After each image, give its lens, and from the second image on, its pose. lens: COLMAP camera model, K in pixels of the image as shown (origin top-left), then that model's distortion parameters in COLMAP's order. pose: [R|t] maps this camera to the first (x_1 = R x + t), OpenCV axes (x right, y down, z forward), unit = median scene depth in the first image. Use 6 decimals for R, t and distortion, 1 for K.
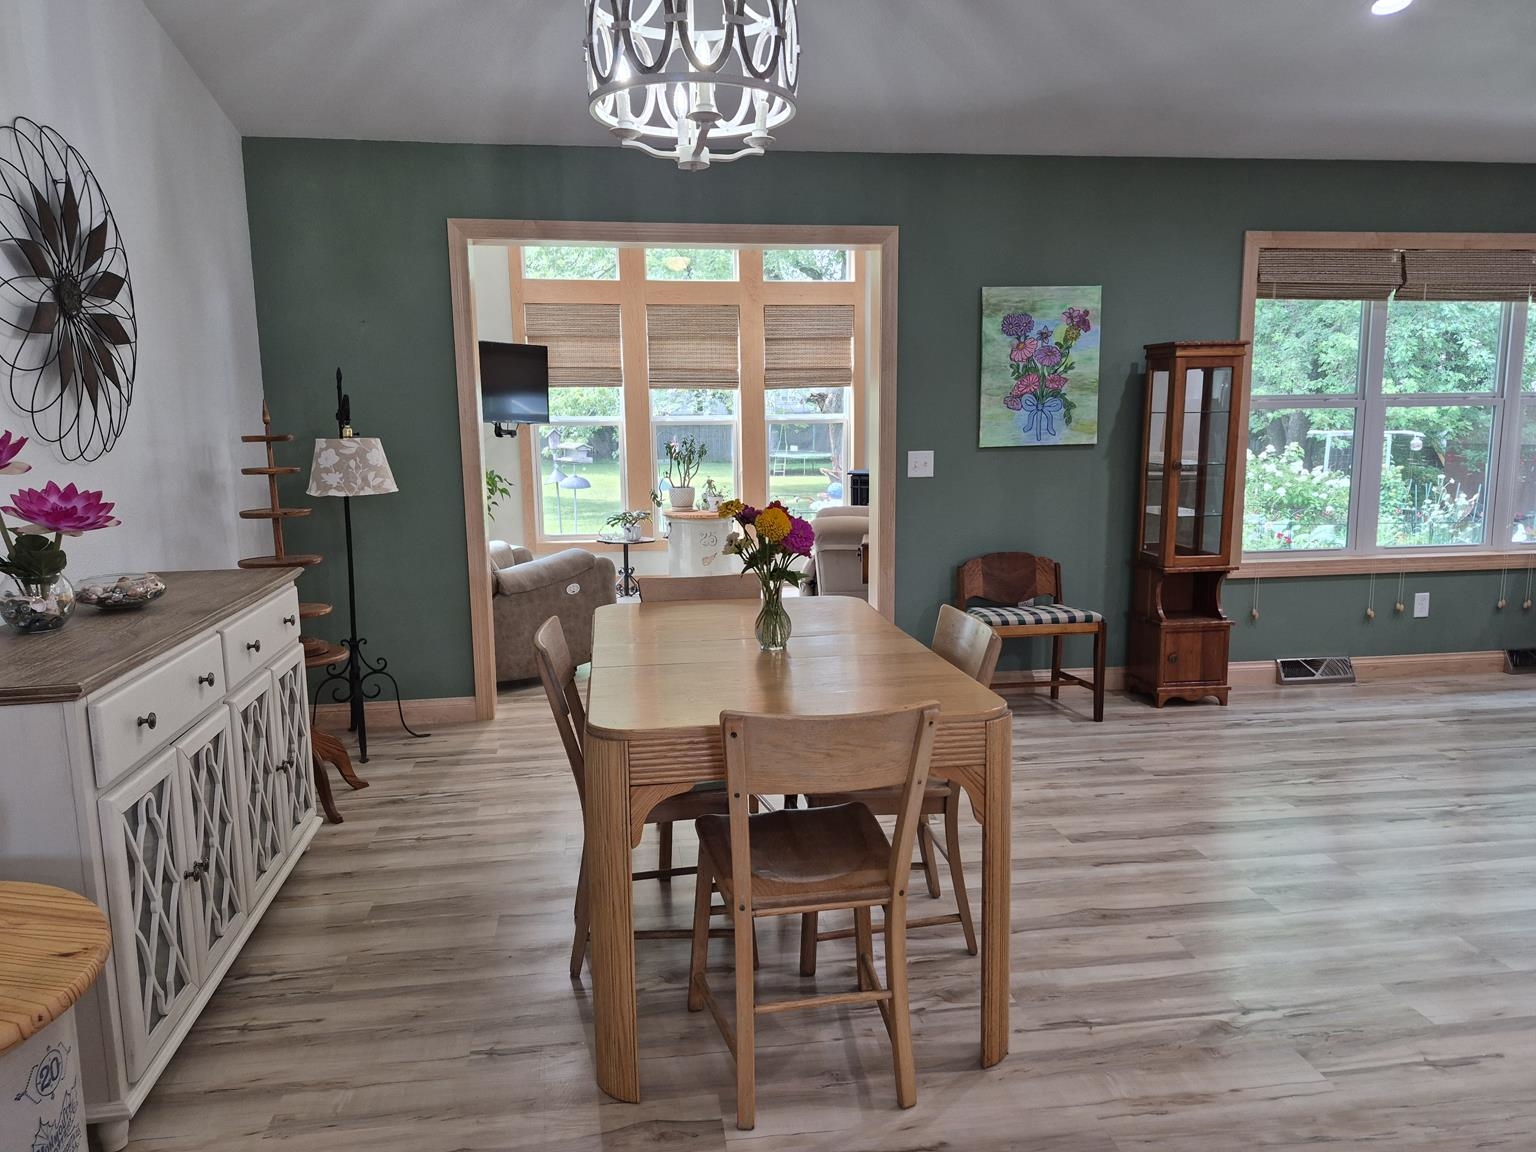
lens RADIAL K [[1059.9, 0, 771.1], [0, 1059.9, 580.7], [0, 0, 1]] dist [0.006627, -0.001271]
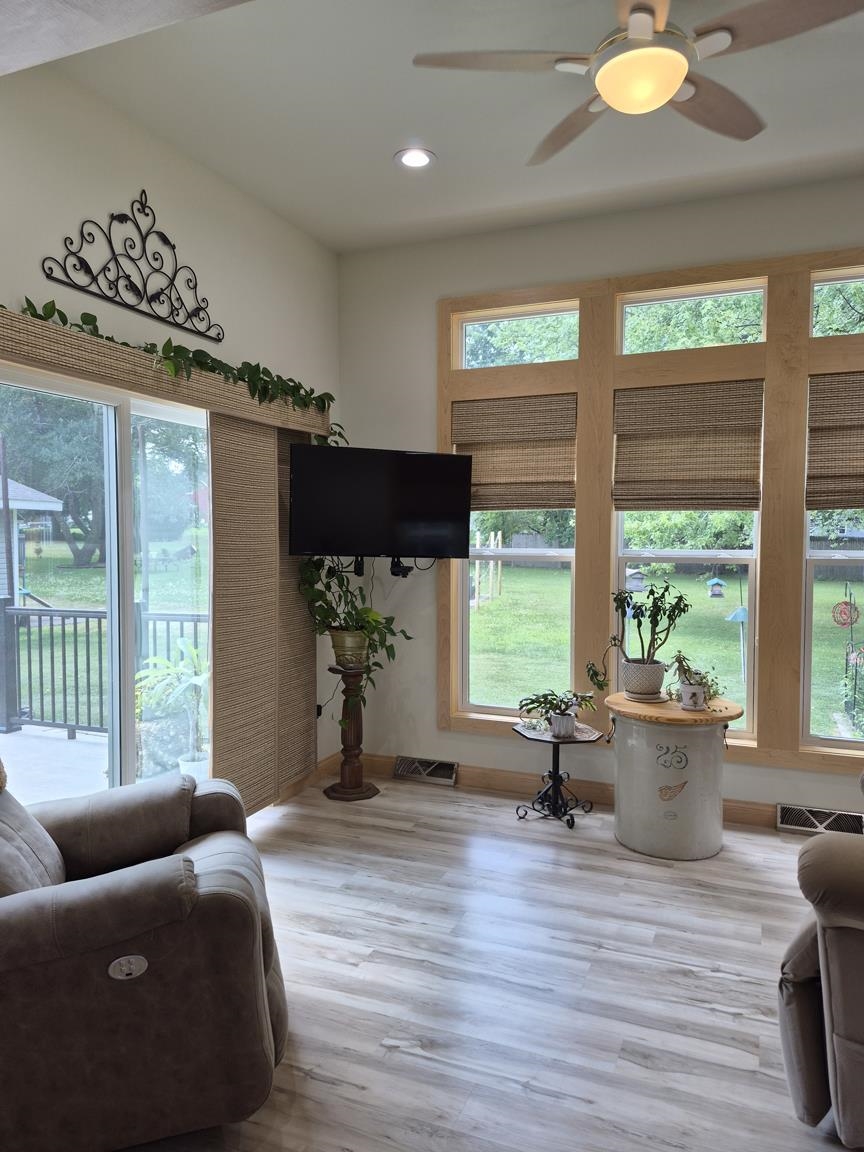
lens RADIAL K [[794.9, 0, 428.1], [0, 794.9, 582.8], [0, 0, 1]] dist [0.006627, -0.001271]
pose [[0.850653, 0.033441, -0.524663, 0.062489], [-0.083473, 0.993906, -0.071988, -0.103276], [0.519059, 0.105032, 0.848261, 0.596073]]
